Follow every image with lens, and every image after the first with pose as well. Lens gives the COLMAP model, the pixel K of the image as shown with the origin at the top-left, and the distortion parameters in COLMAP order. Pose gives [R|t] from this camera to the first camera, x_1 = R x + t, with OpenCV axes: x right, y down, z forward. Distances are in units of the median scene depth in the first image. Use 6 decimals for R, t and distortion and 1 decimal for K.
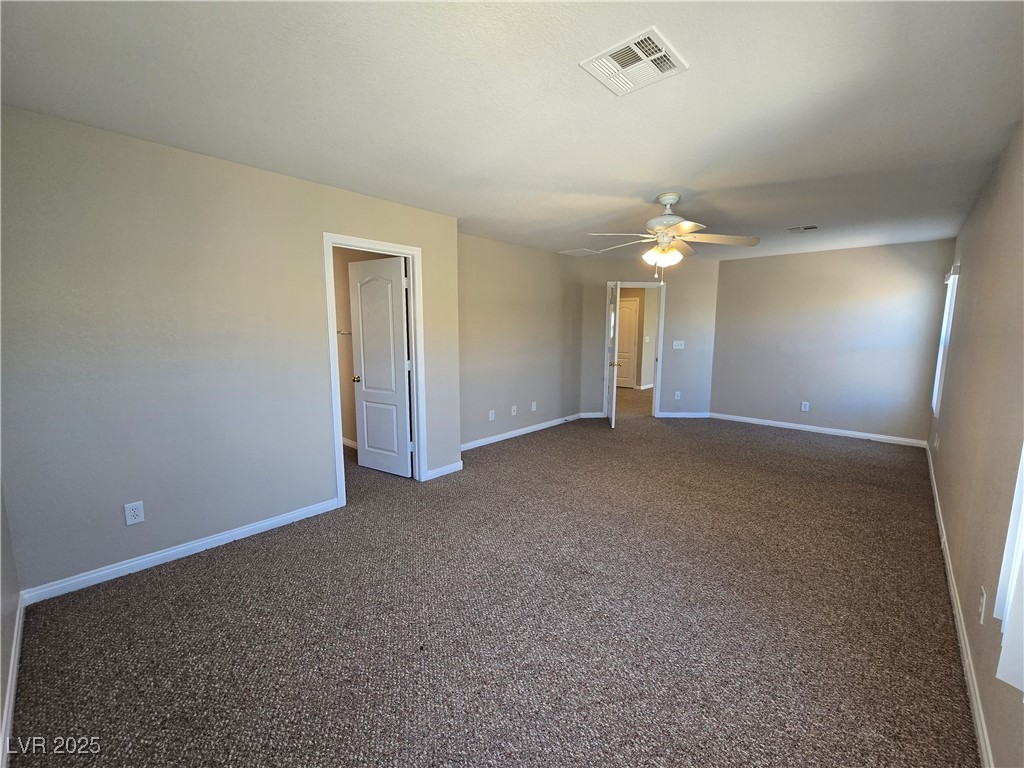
lens RADIAL K [[420.5, 0, 513.8], [0, 420.5, 386.0], [0, 0, 1]] dist [-0.000437, 0.000293]
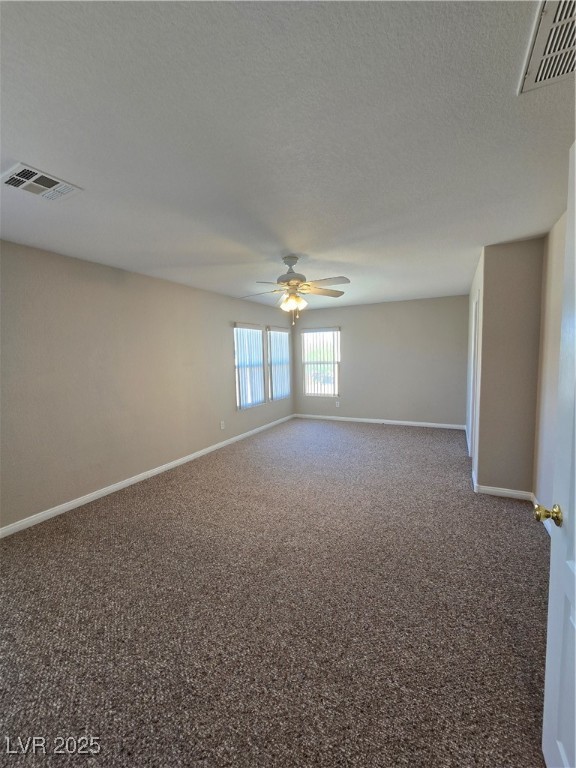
lens RADIAL K [[315.4, 0, 290.0], [0, 315.4, 385.9], [0, 0, 1]] dist [-0.000437, 0.000293]
pose [[-0.962133, 0.047756, -0.268363, 0.548293], [-0.015408, 0.973430, 0.228465, -0.239662], [0.272143, 0.223949, -0.935834, 1.689500]]
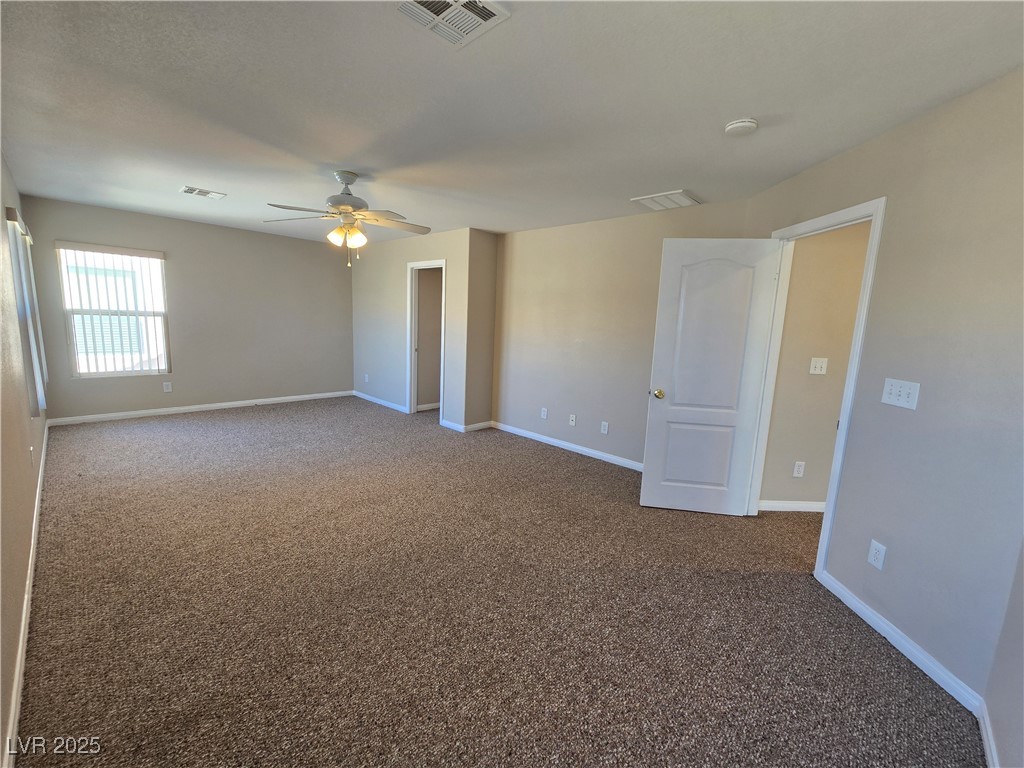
lens RADIAL K [[420.5, 0, 514.8], [0, 420.5, 379.5], [0, 0, 1]] dist [-0.000437, 0.000293]
pose [[-0.008218, 0.141924, -0.989843, 1.165951], [-0.186800, 0.972234, 0.140951, -0.165711], [0.982364, 0.186061, 0.018521, 1.208483]]
